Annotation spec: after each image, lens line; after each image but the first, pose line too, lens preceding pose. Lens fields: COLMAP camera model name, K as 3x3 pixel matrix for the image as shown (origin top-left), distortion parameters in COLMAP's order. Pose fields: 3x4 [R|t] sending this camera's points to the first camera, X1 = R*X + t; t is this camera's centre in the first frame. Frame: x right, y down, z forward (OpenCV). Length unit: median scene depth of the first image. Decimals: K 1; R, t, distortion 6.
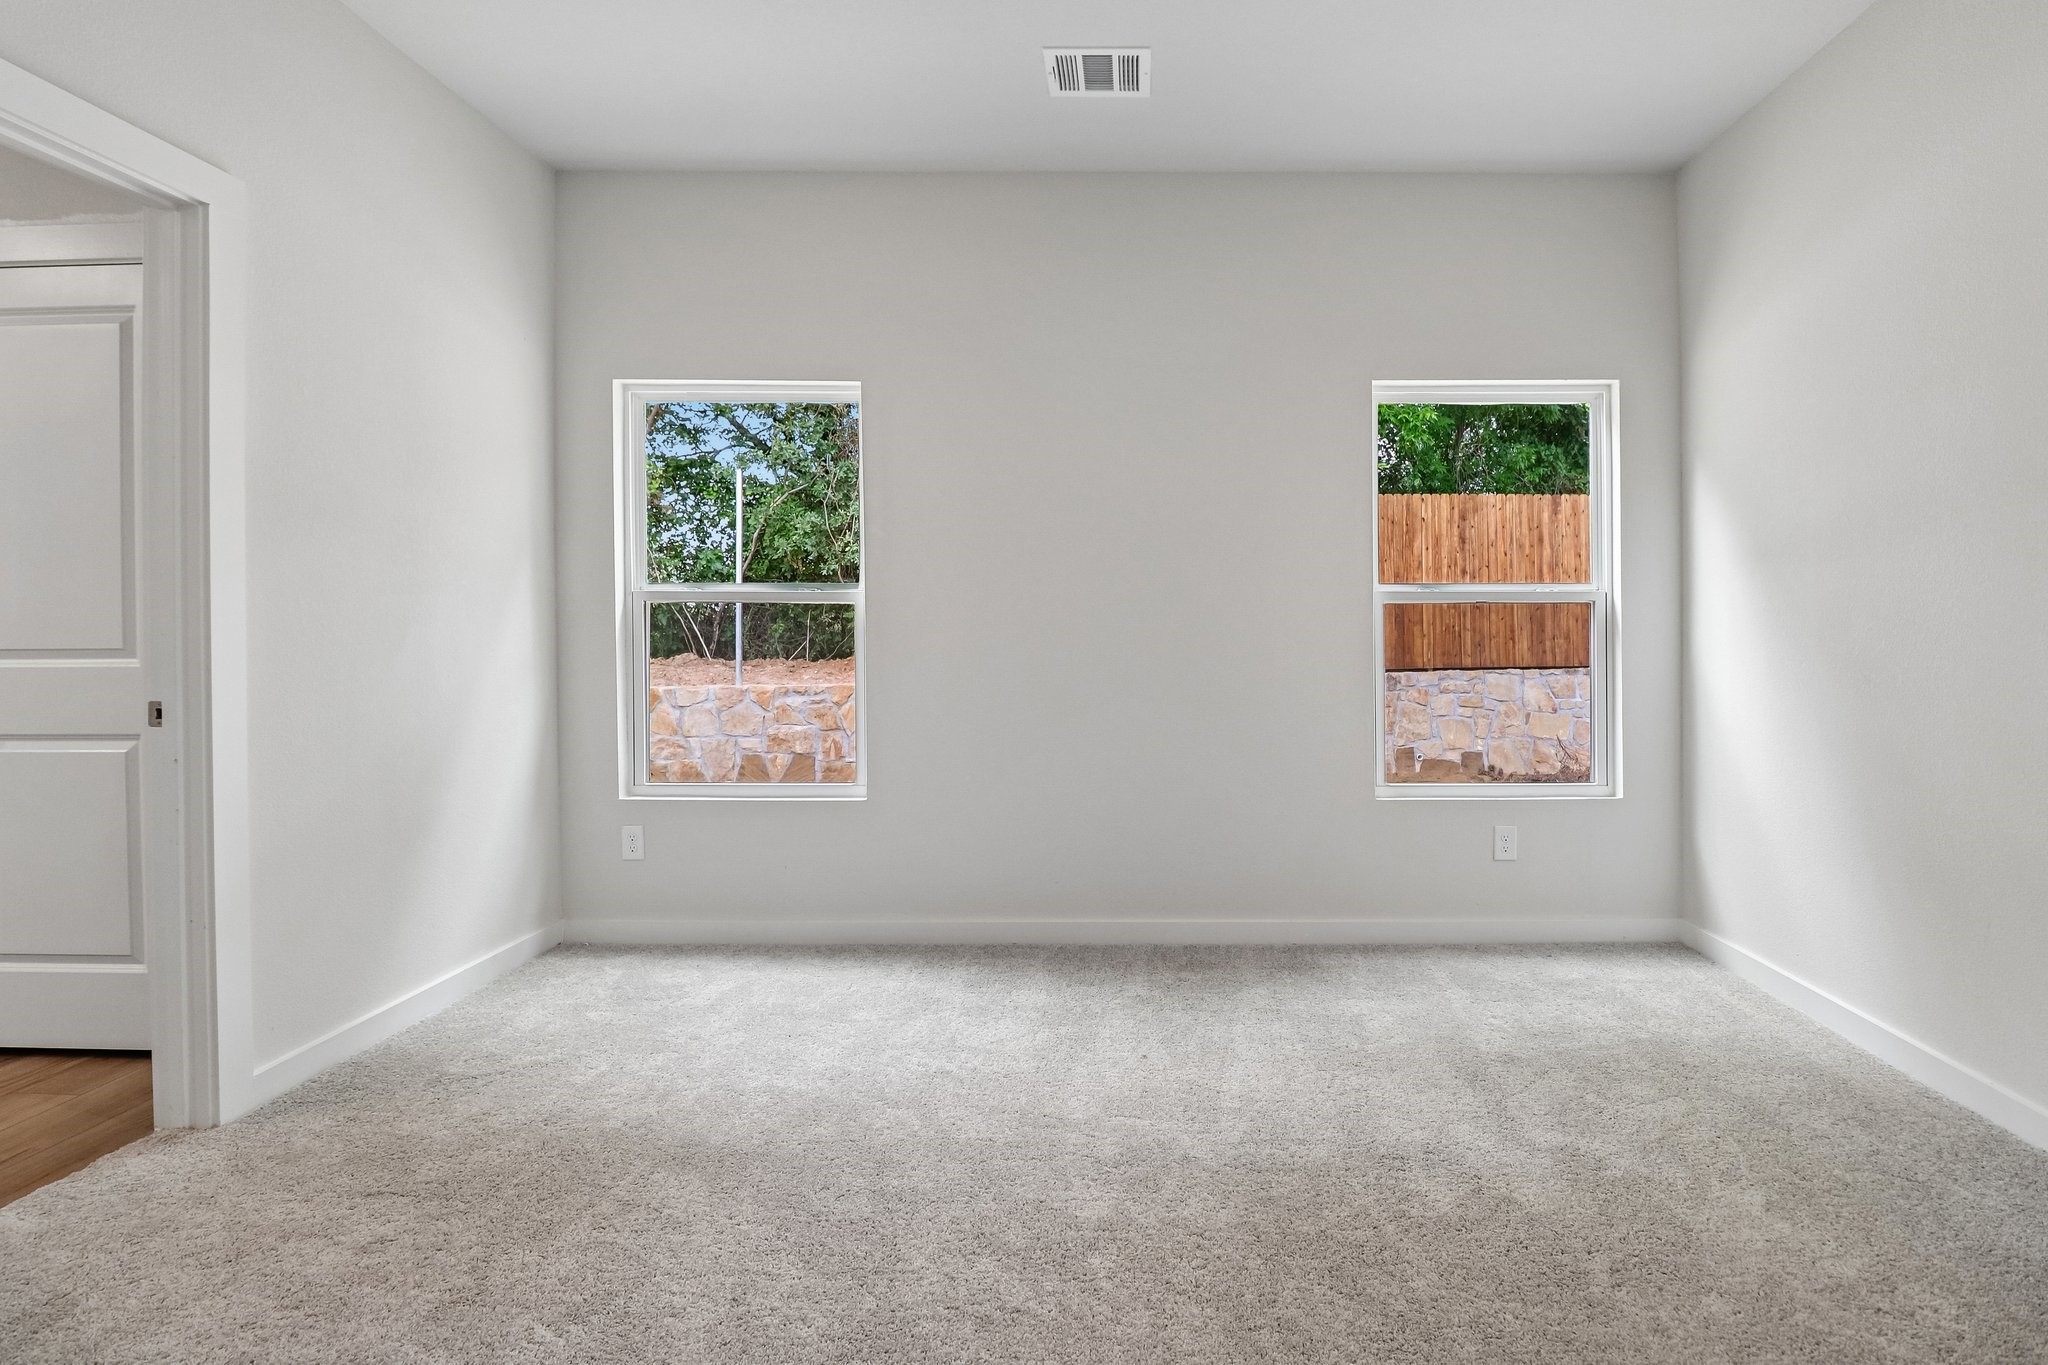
lens RADIAL K [[965.1, 0, 1065.5], [0, 965.1, 634.2], [0, 0, 1]] dist [0.000198, -0.010487]
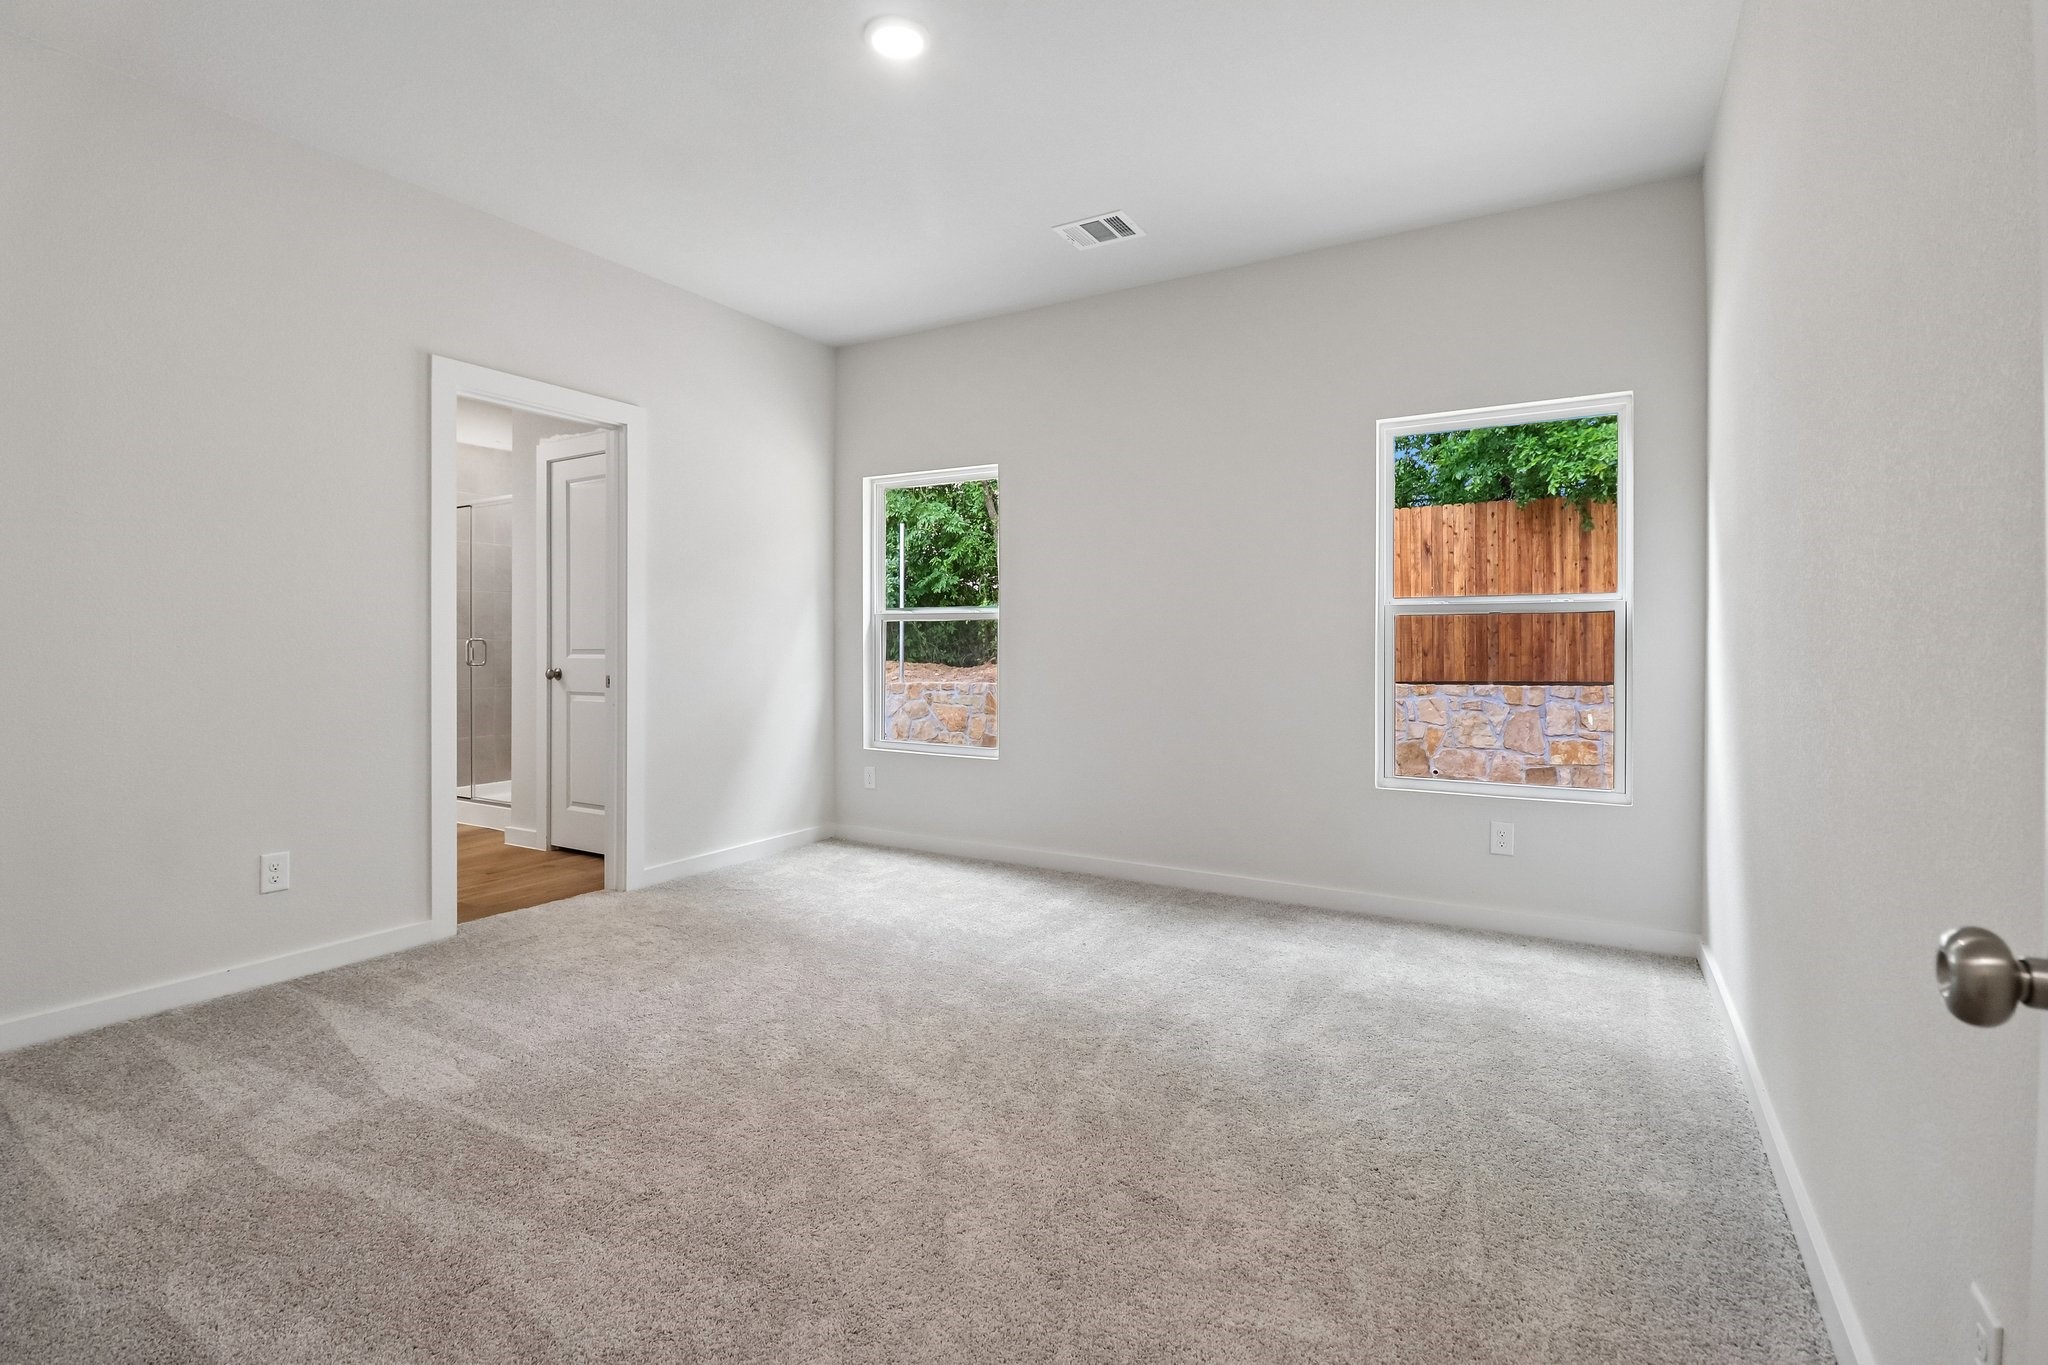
lens RADIAL K [[965.1, 0, 1054.9], [0, 965.1, 639.0], [0, 0, 1]] dist [0.000198, -0.010487]
pose [[0.862769, -0.000027, -0.505599, 0.663030], [-0.000729, 0.999999, -0.001298, -0.003999], [0.505598, 0.001489, 0.862768, -0.205120]]
